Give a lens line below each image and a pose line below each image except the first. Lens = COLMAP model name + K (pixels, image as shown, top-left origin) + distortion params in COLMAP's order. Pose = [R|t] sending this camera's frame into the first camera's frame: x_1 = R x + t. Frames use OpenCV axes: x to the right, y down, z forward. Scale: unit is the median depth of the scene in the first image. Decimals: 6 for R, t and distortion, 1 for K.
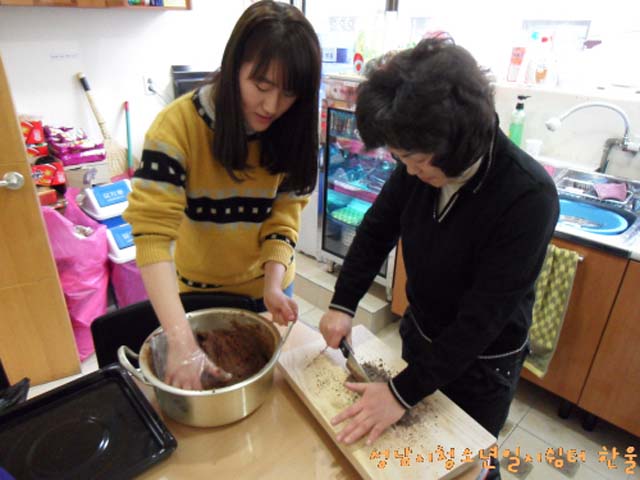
lens RADIAL K [[451.4, 0, 320.0], [0, 451.4, 240.0], [0, 0, 1]] dist [-0.042128, -0.001100]
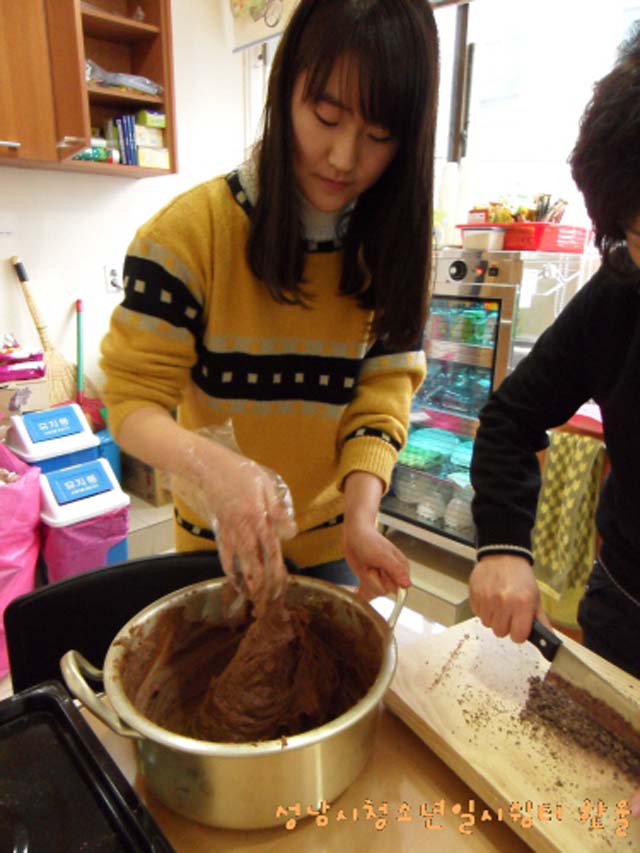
lens RADIAL K [[601.7, 0, 325.8], [0, 601.7, 426.3], [0, 0, 1]] dist [-0.042128, -0.001100]
pose [[0.999950, -0.009428, 0.003477, -0.068335], [0.009855, 0.987727, -0.155879, 0.046103], [-0.001965, 0.155906, 0.987770, 0.140069]]
